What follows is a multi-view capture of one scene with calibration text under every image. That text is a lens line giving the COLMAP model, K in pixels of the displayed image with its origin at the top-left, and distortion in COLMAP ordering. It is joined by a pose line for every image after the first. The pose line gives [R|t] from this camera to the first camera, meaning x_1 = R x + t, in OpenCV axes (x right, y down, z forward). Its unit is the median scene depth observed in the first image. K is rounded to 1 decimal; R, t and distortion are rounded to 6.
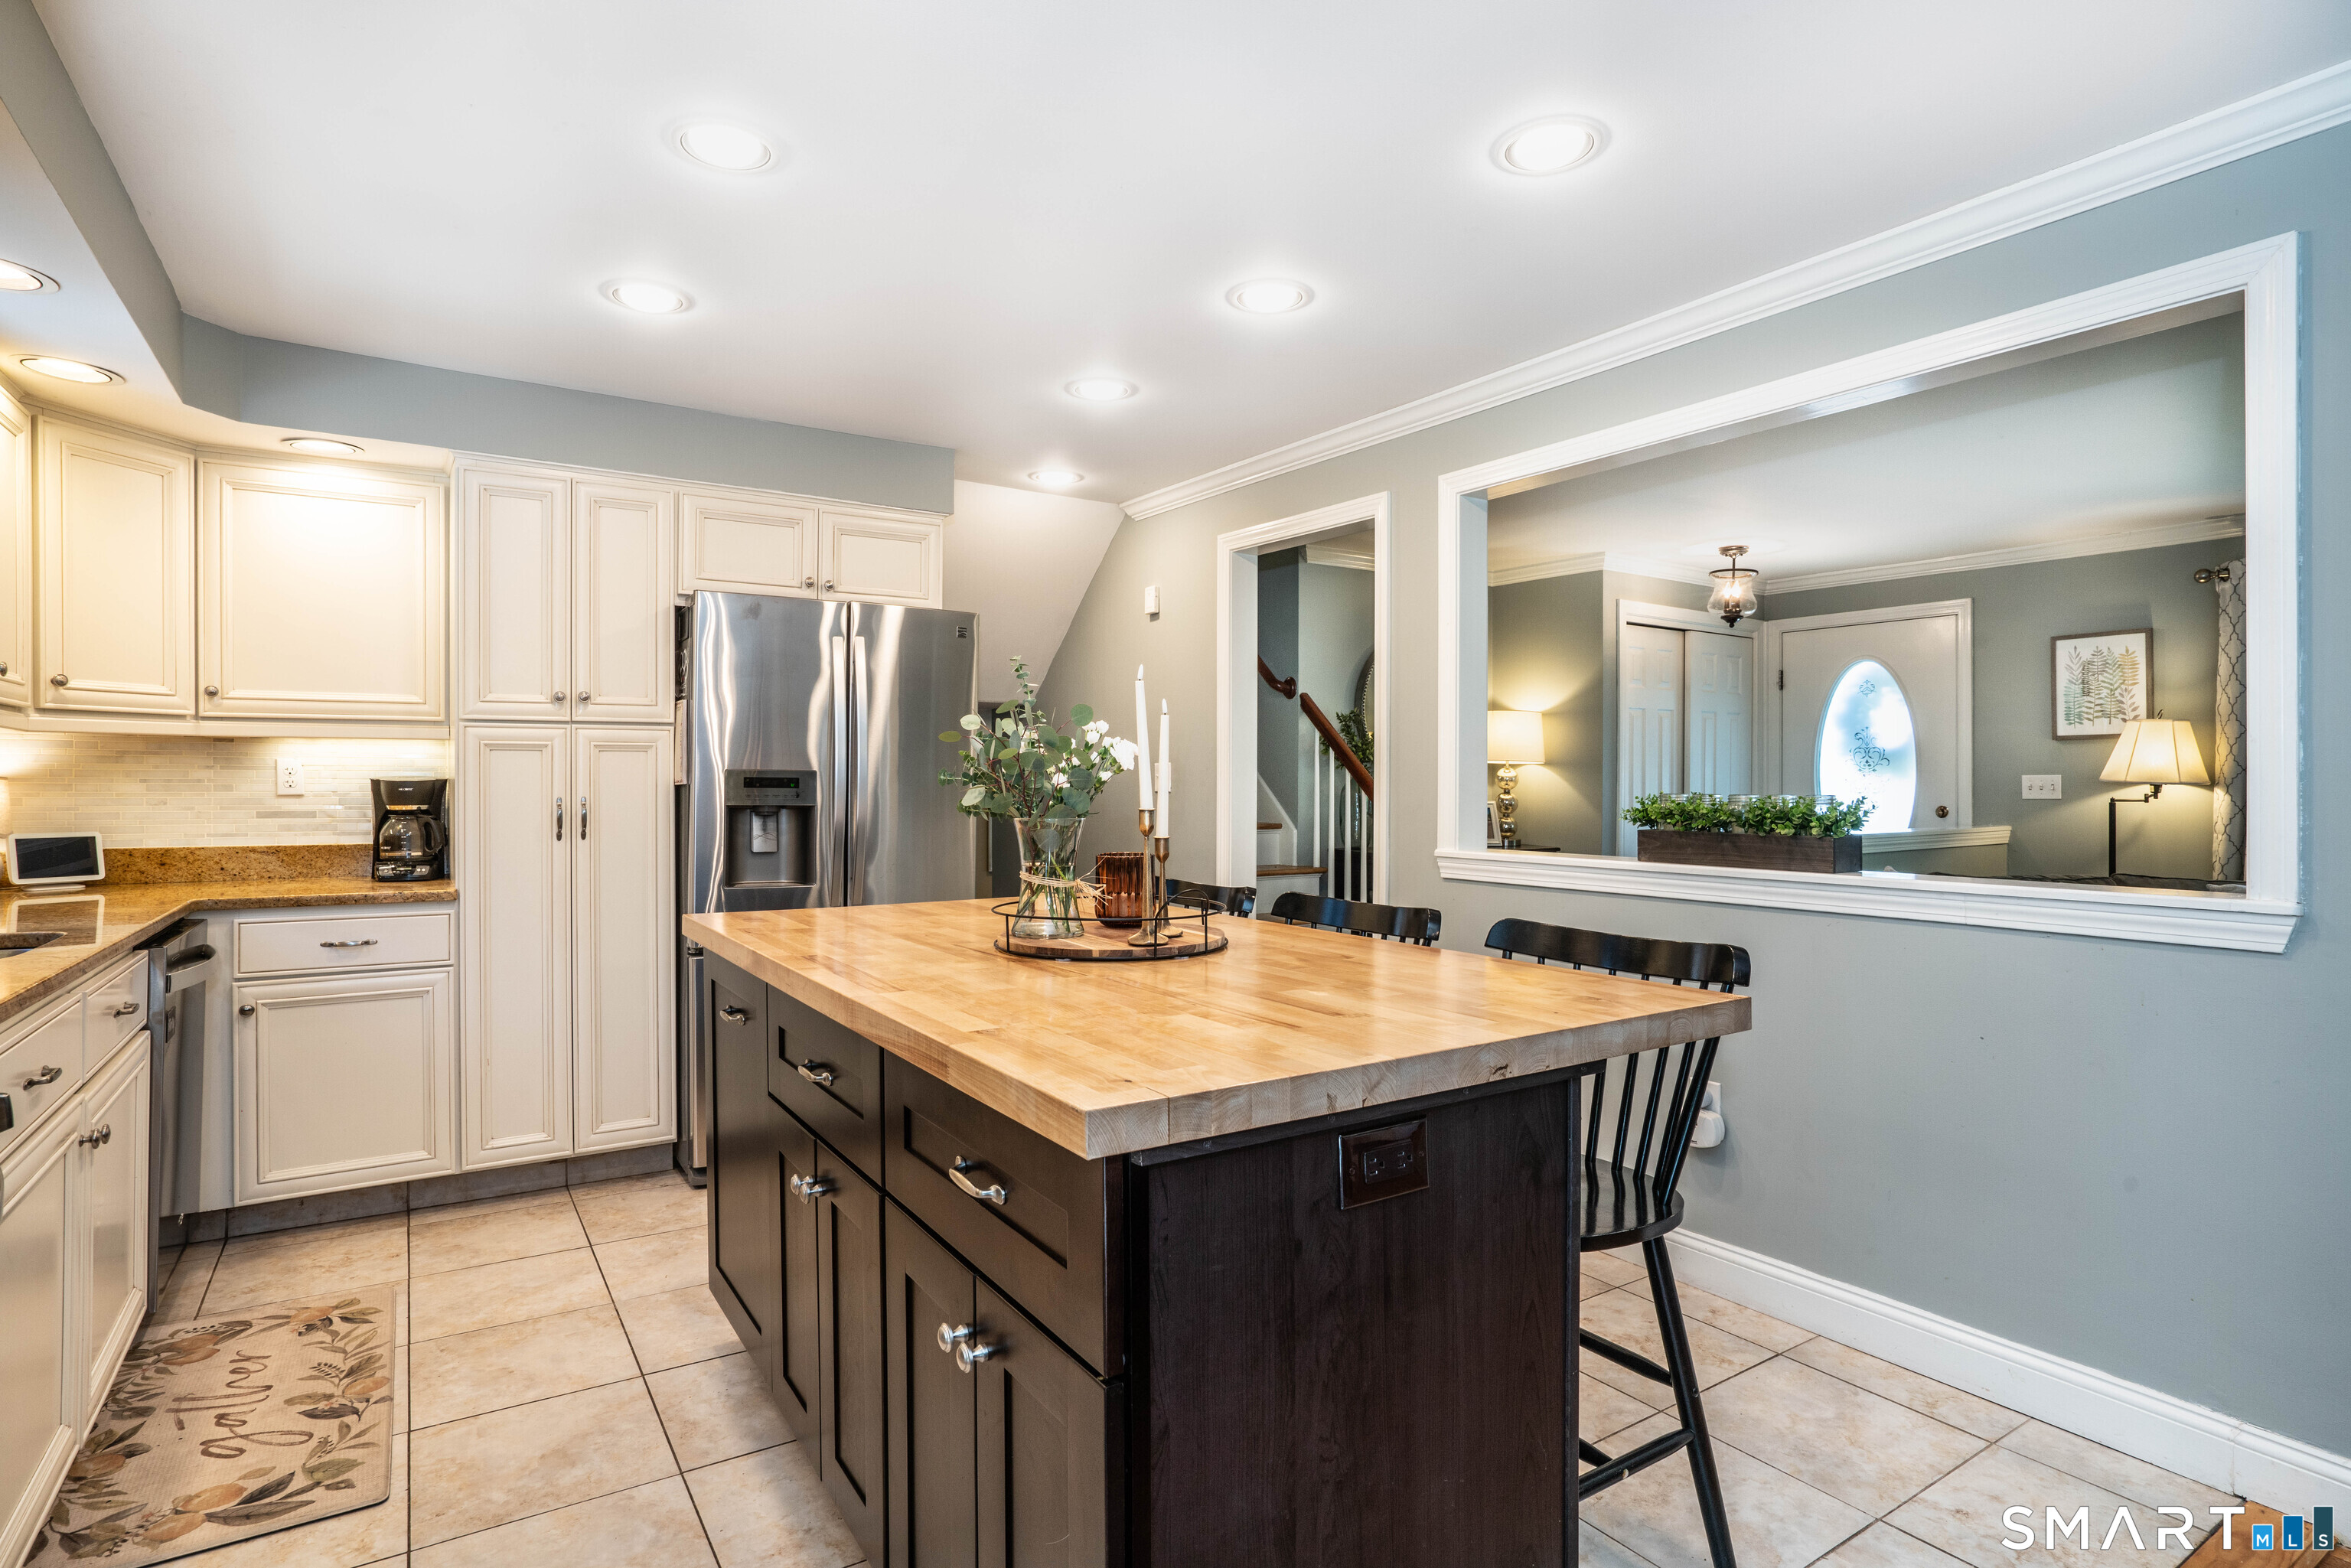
lens RADIAL K [[1184.4, 0, 1170.1], [0, 1184.4, 786.5], [0, 0, 1]] dist [-0.035955, -0.000737]
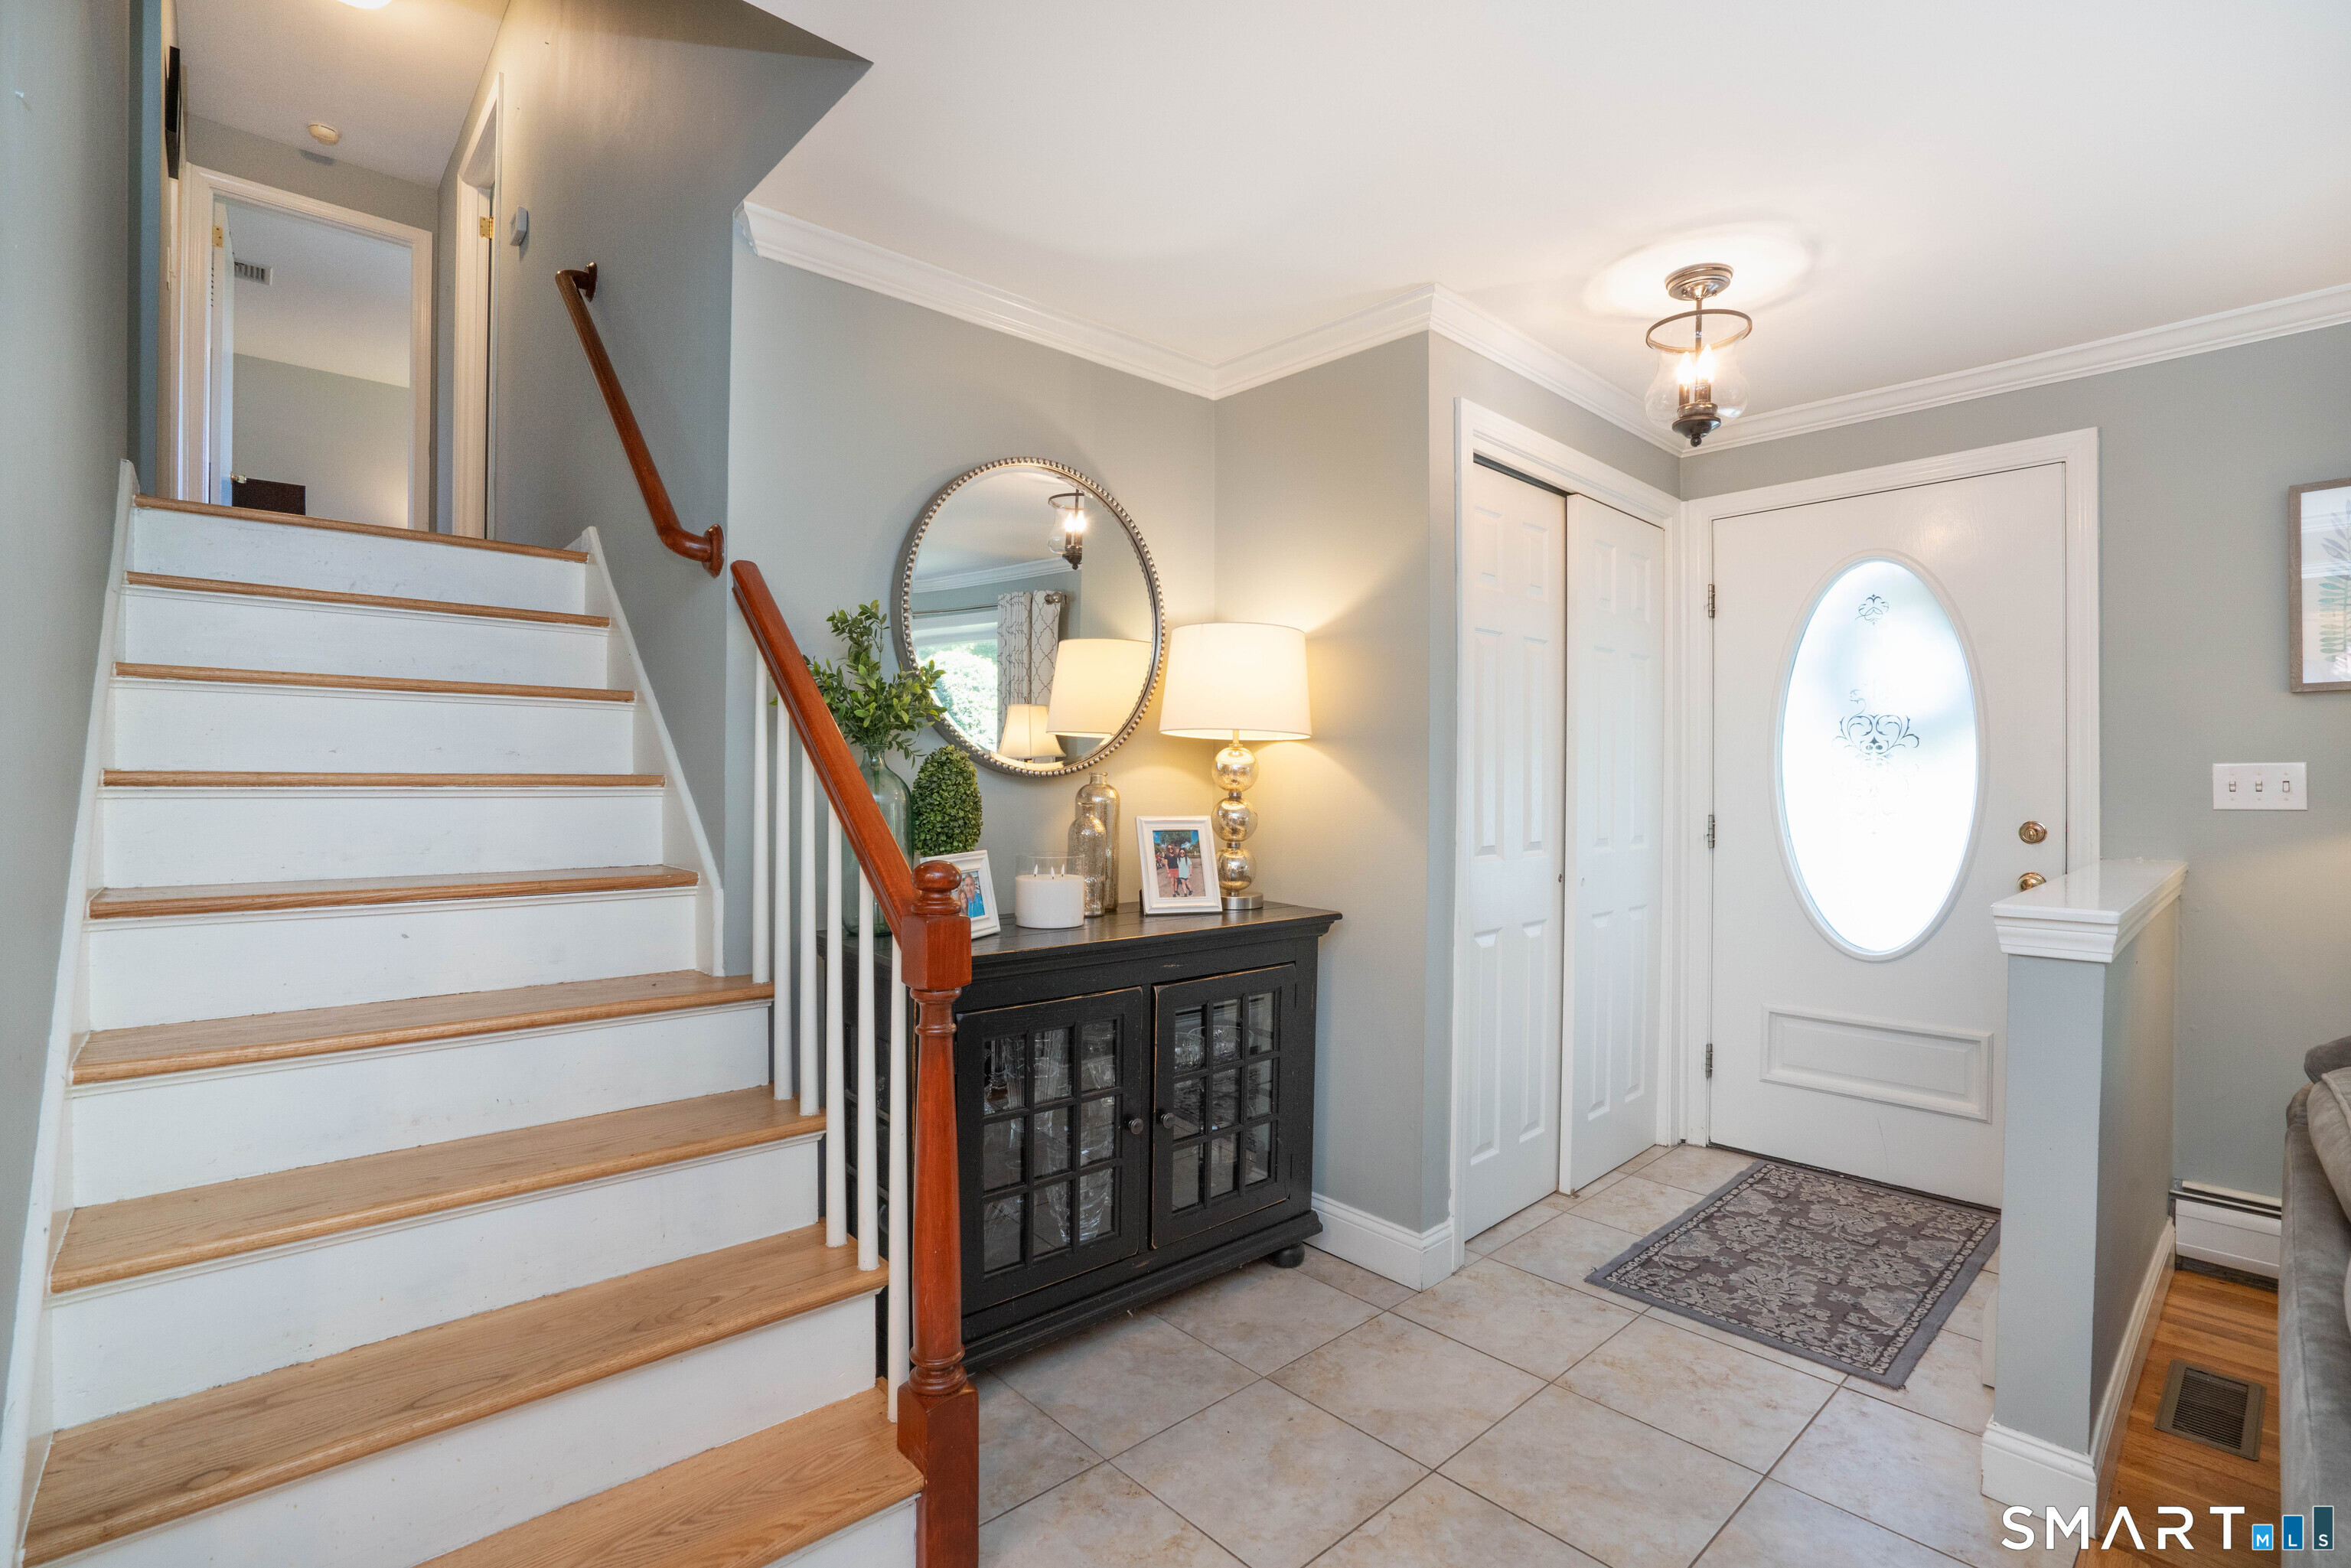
lens RADIAL K [[1063.8, 0, 1185.3], [0, 1063.8, 795.2], [0, 0, 1]] dist [-0.029651, 0.000198]
pose [[0.985992, -0.002672, 0.166773, 0.207026], [0.001116, 0.999955, 0.009424, -0.000168], [-0.166790, -0.009106, 0.985950, 0.615806]]
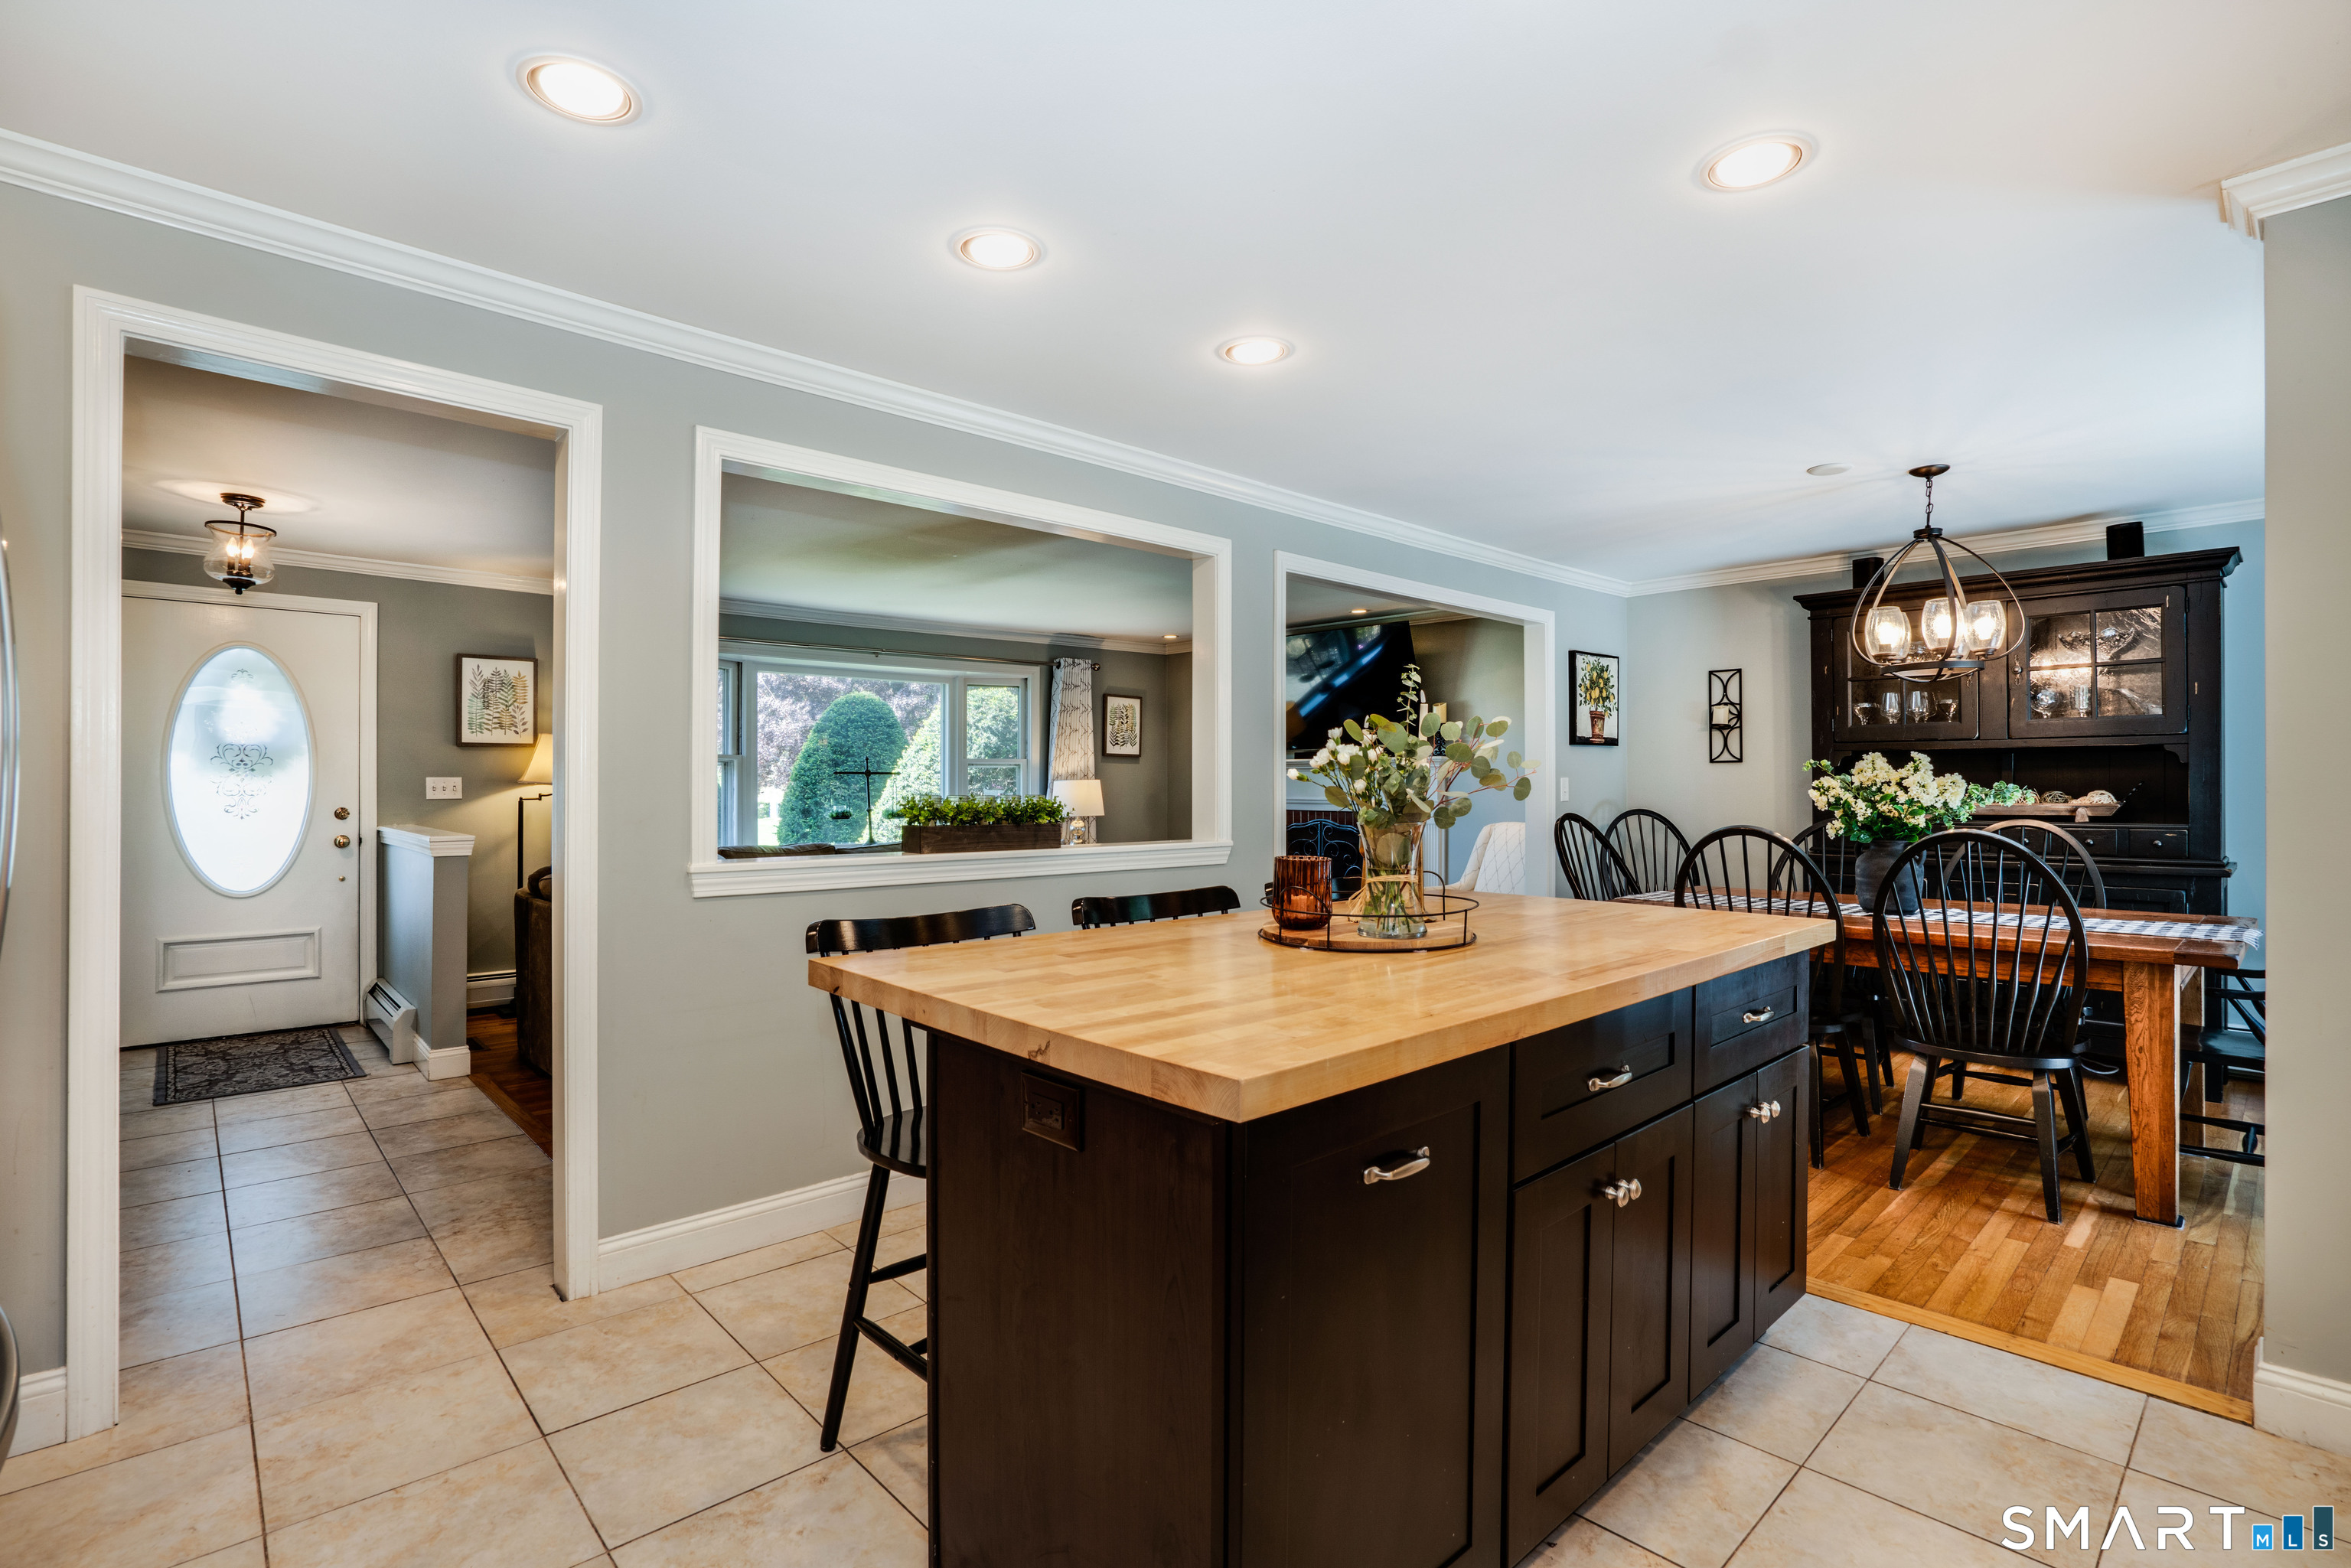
lens RADIAL K [[1105.1, 0, 1163.7], [0, 1105.1, 787.2], [0, 0, 1]] dist [-0.023502, -0.000259]
pose [[-0.170644, -0.002261, 0.985330, -0.375884], [0.000451, 0.999997, 0.002372, -0.002377], [-0.985333, 0.000849, -0.170643, 0.490731]]
